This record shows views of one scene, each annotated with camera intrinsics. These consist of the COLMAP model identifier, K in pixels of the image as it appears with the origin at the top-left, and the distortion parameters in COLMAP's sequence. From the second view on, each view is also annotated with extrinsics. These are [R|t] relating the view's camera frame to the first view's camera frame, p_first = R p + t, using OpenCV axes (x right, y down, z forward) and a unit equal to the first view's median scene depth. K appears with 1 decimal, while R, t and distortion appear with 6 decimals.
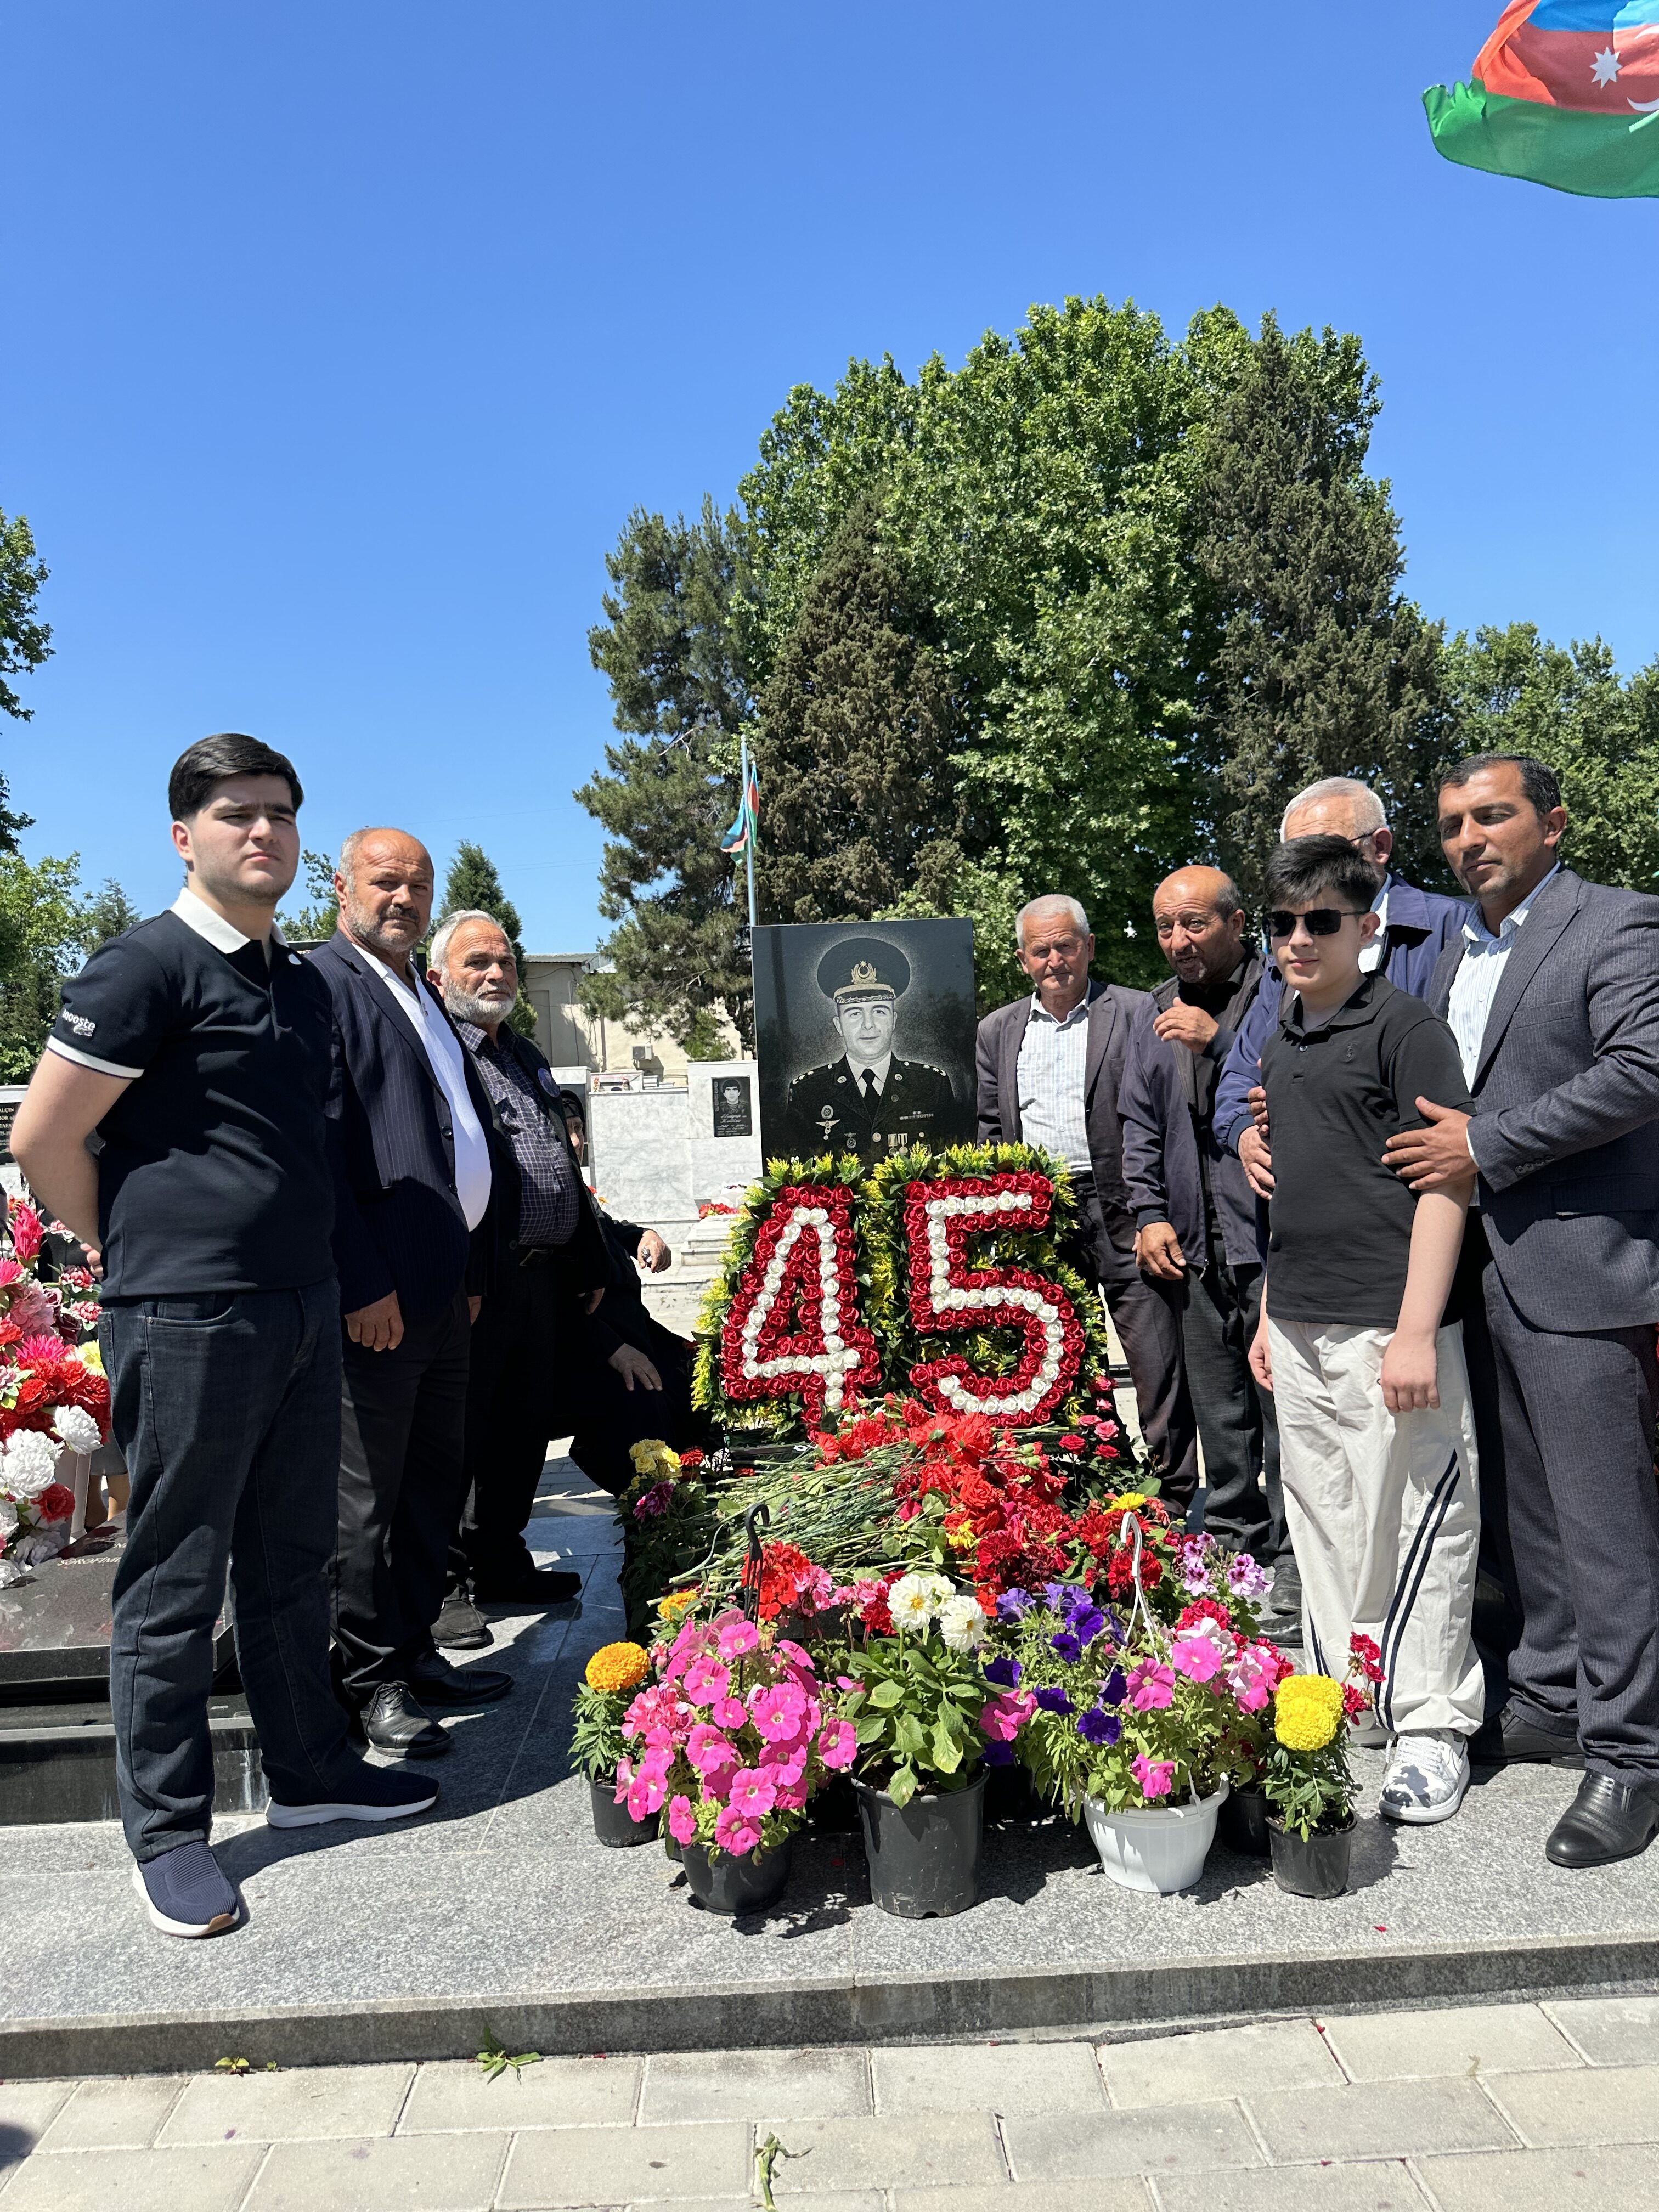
lens RADIAL K [[1605.2, 0, 829.5], [0, 1605.2, 1106.0], [0, 0, 1]] dist [0.161998, -0.267585]
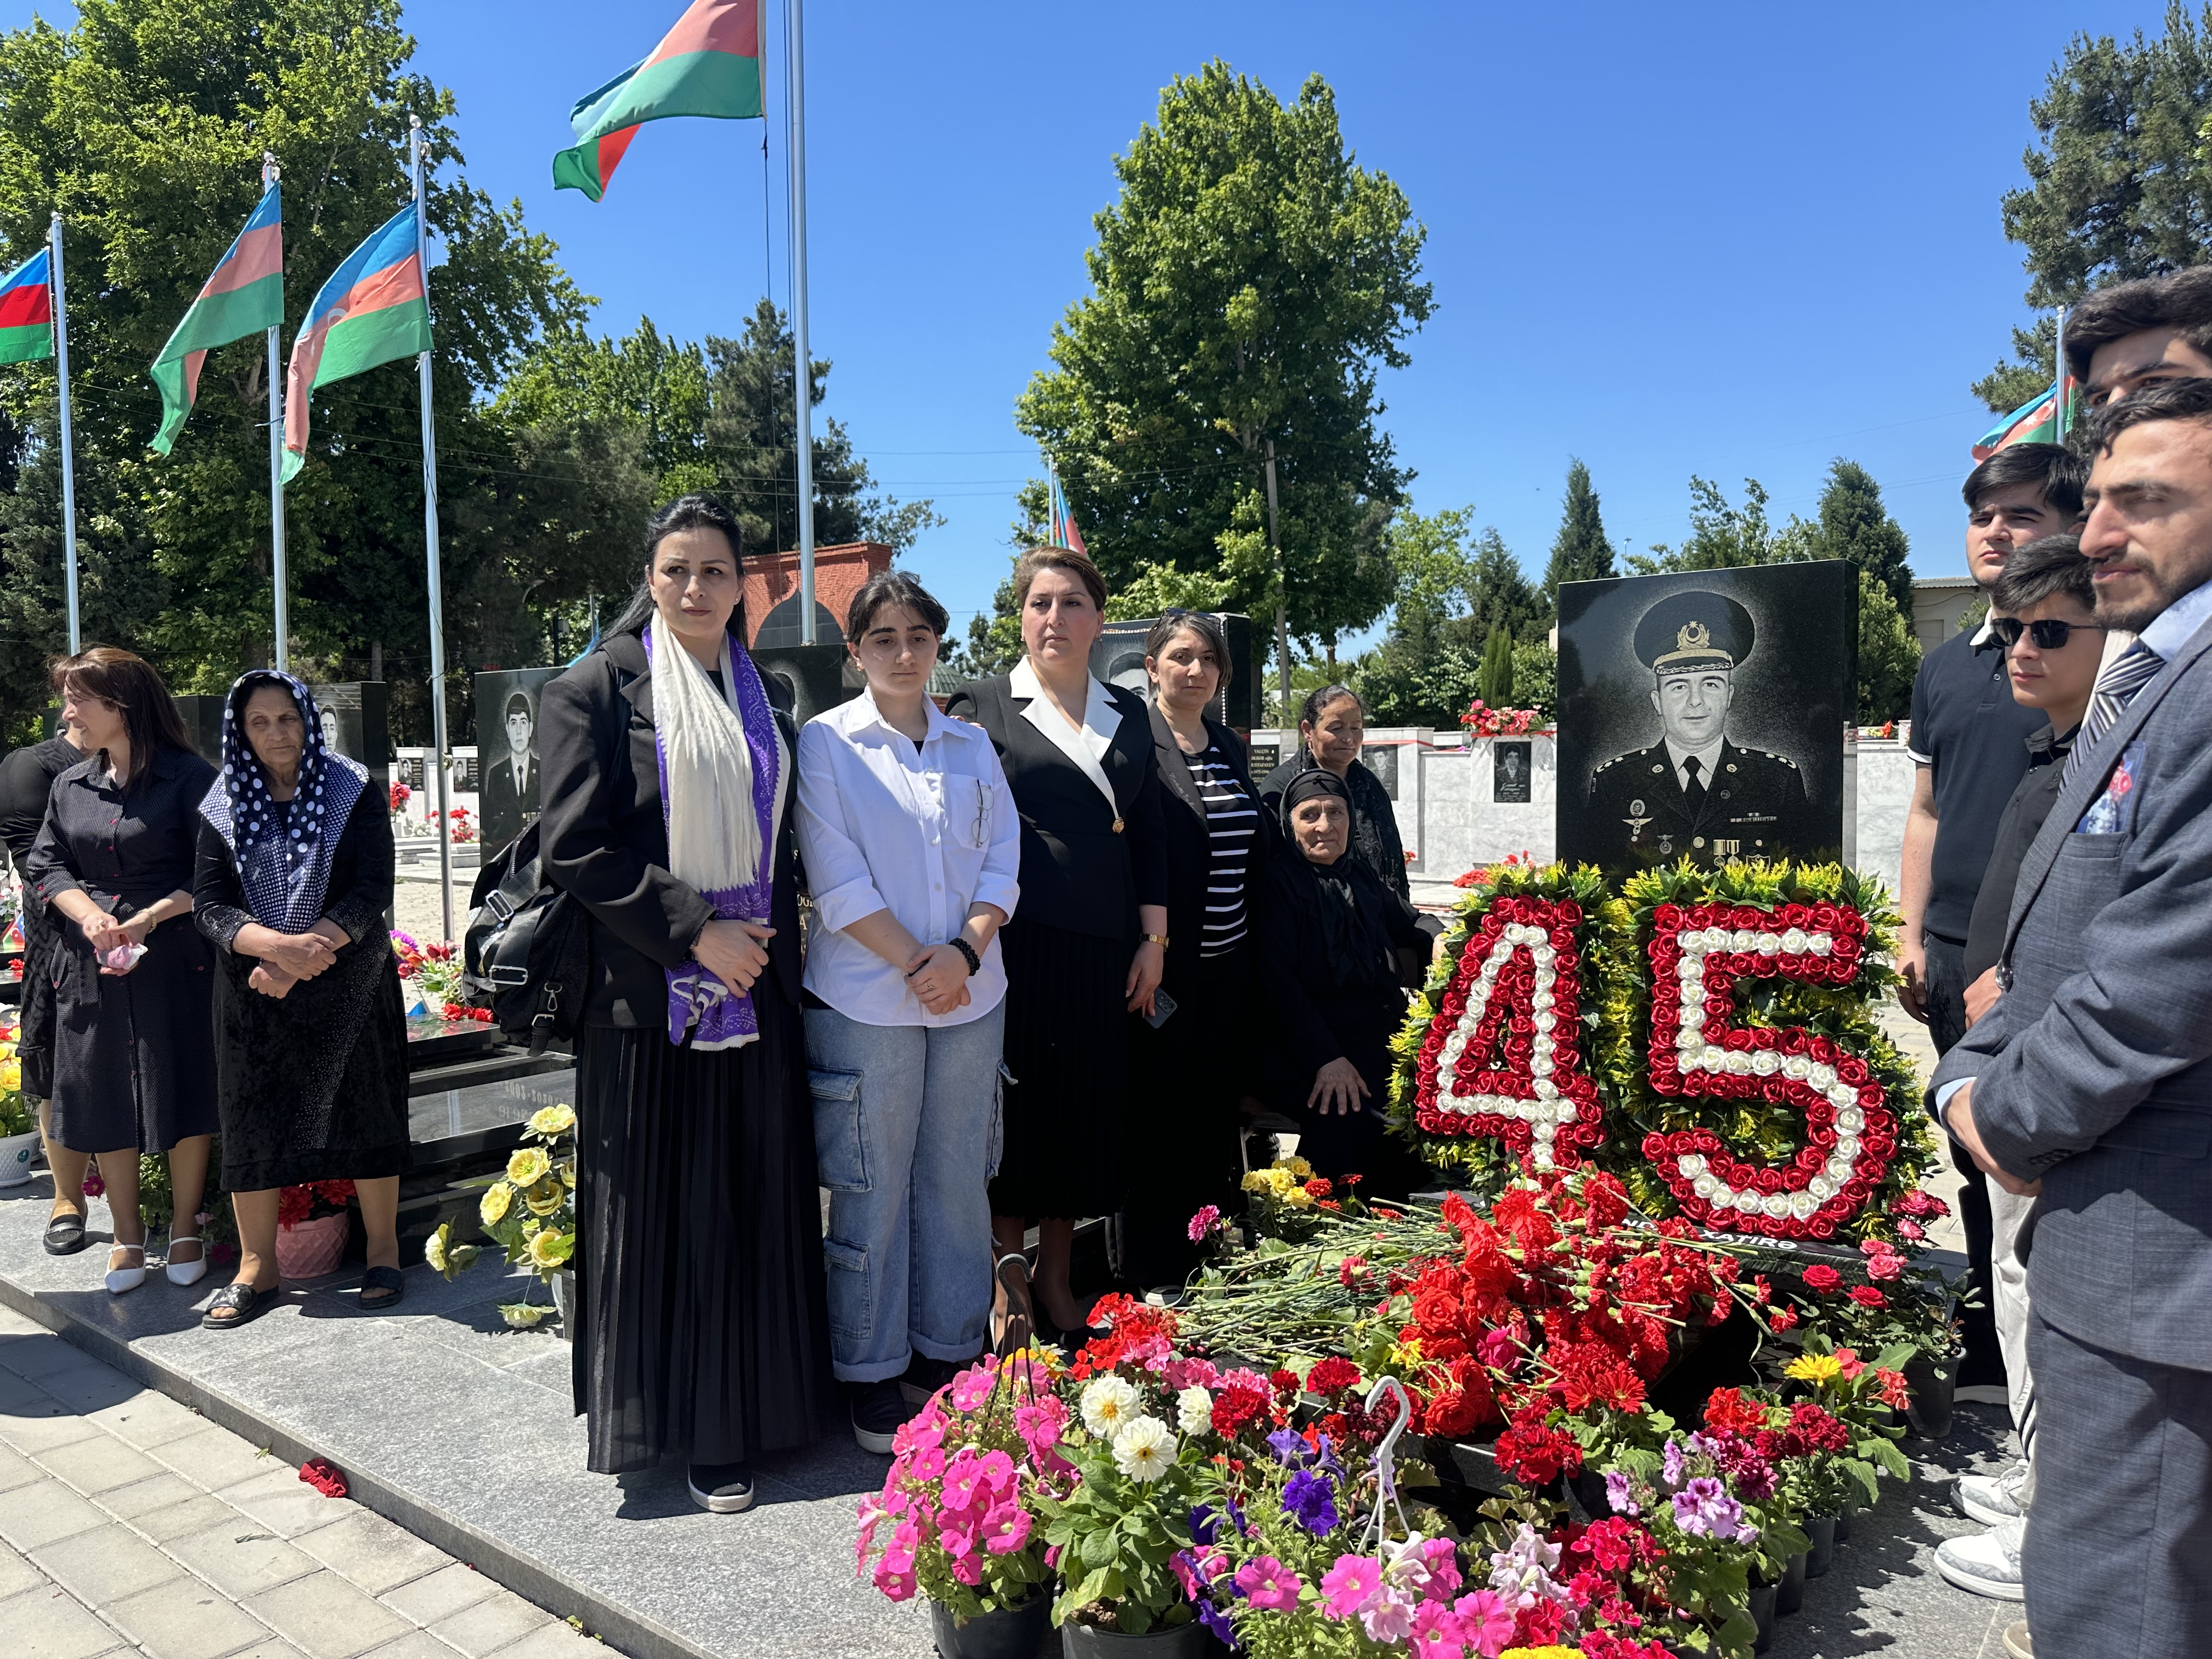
lens RADIAL K [[1611.4, 0, 1095.7], [0, 1611.4, 832.9], [0, 0, 1]] dist [0.098235, -0.126957]
pose [[0.766299, 0.062291, -0.639458, 0.341984], [-0.025851, 0.997472, 0.066187, -0.033571], [0.641964, -0.034188, 0.765972, 0.201157]]
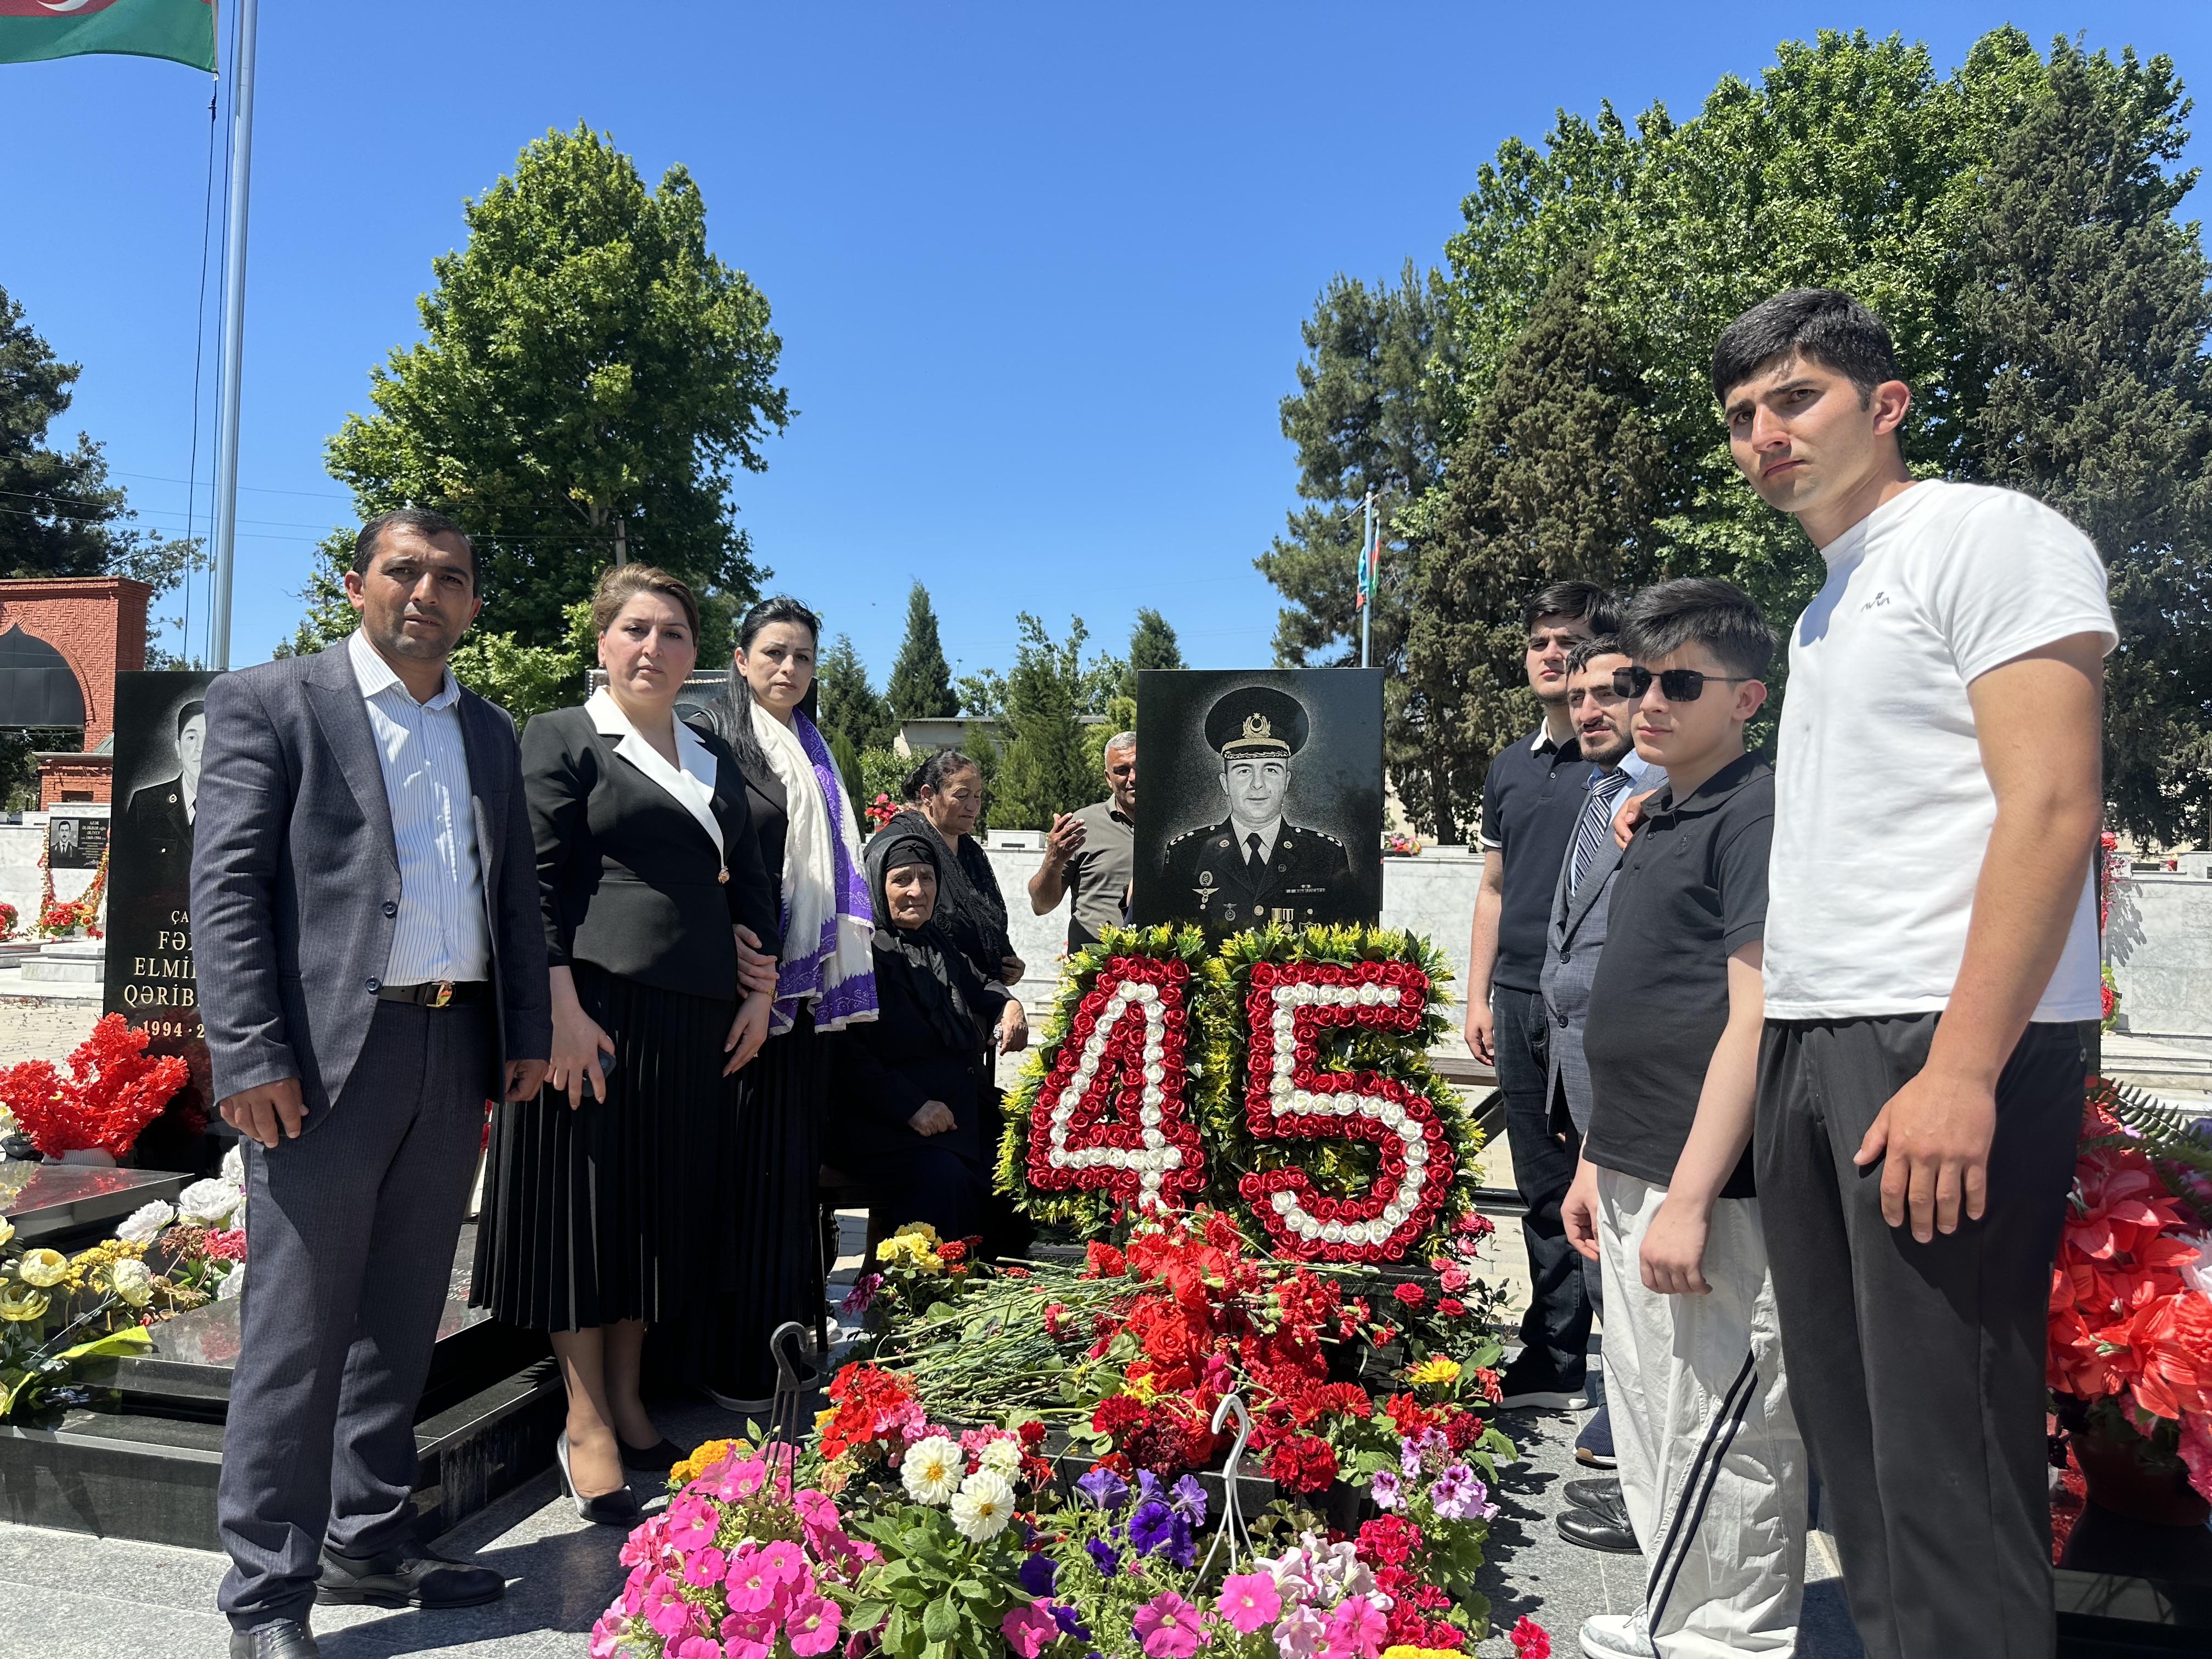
lens RADIAL K [[1605.2, 0, 1125.9], [0, 1605.2, 809.0], [0, 0, 1]] dist [0.161998, -0.267585]
pose [[0.964652, 0.055997, -0.257510, 0.199023], [-0.066422, 0.997280, -0.031959, -0.003557], [0.255020, 0.047934, 0.965747, 0.125329]]
